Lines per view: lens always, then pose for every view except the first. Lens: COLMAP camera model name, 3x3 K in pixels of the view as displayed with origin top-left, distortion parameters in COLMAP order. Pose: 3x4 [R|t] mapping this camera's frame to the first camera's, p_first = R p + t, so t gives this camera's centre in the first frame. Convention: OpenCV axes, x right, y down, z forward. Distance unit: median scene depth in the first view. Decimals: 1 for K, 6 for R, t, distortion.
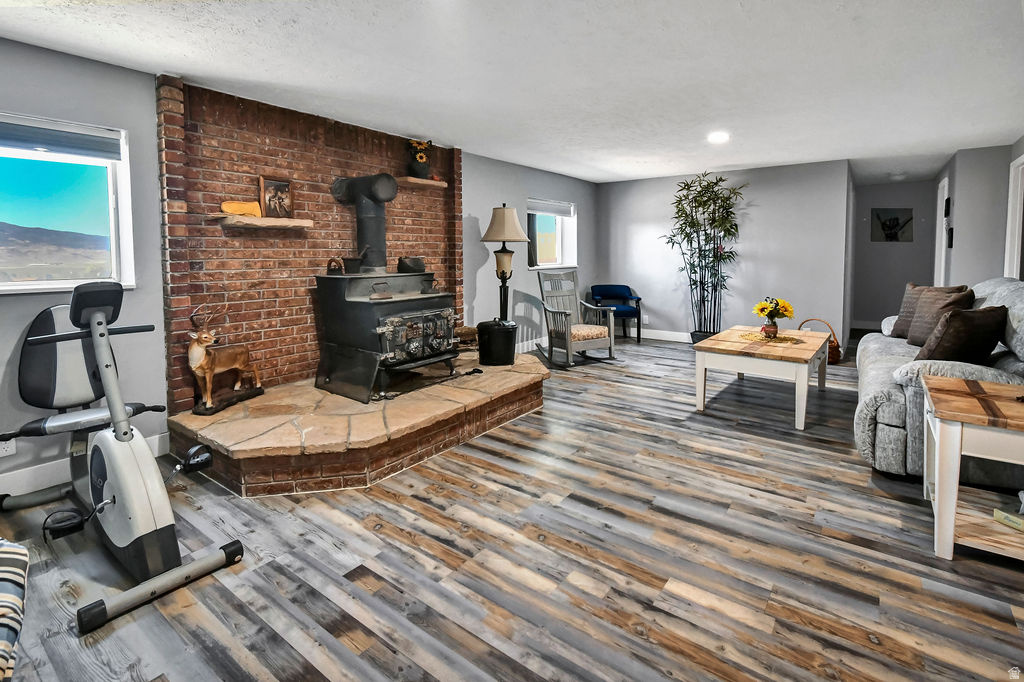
lens RADIAL K [[480.7, 0, 509.7], [0, 480.7, 260.1], [0, 0, 1]] dist [-0.001486, -0.001876]
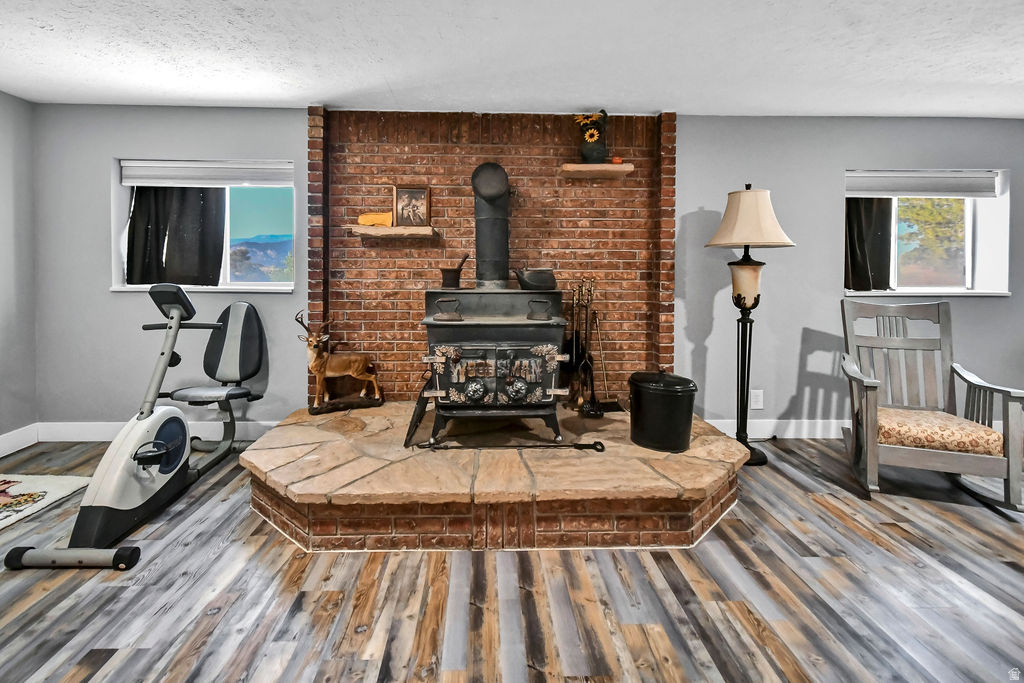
lens RADIAL K [[480.7, 0, 506.2], [0, 480.7, 270.7], [0, 0, 1]] dist [-0.001486, -0.001876]
pose [[0.633742, 0.012823, -0.773438, 0.395191], [-0.017318, 0.999847, 0.002386, -0.005780], [0.773350, 0.011883, 0.633867, 0.549903]]
